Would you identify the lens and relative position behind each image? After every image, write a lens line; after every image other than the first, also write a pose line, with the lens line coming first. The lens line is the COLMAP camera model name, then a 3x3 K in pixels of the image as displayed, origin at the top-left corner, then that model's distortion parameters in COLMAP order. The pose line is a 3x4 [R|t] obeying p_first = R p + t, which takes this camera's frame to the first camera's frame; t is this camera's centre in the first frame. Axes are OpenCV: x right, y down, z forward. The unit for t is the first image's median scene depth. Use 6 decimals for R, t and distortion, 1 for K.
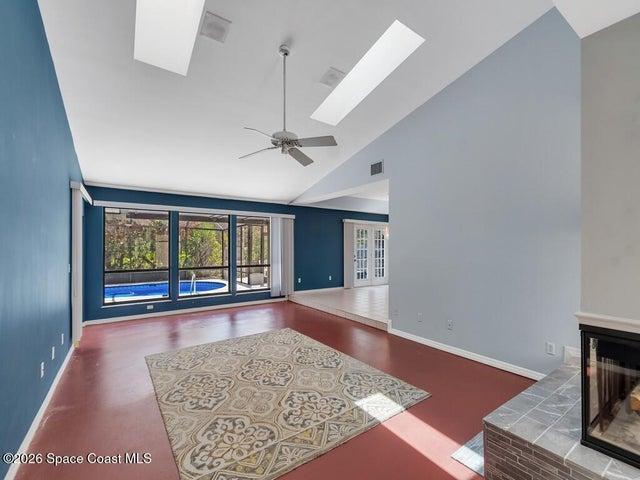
lens RADIAL K [[282.3, 0, 313.5], [0, 282.3, 248.5], [0, 0, 1]] dist [0.000601, 0.000010]
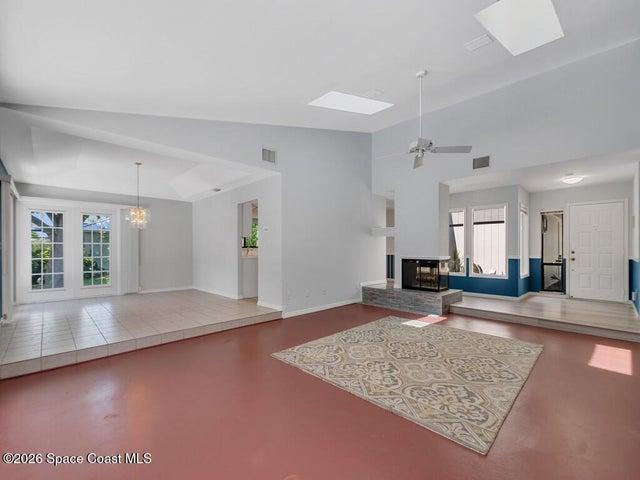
lens RADIAL K [[282.3, 0, 313.5], [0, 282.3, 248.5], [0, 0, 1]] dist [0.000601, 0.000010]
pose [[-0.166067, 0.001932, 0.986113, -1.062462], [0.009111, 0.999958, -0.000425, 0.051662], [-0.986072, 0.008914, -0.166077, 1.432298]]
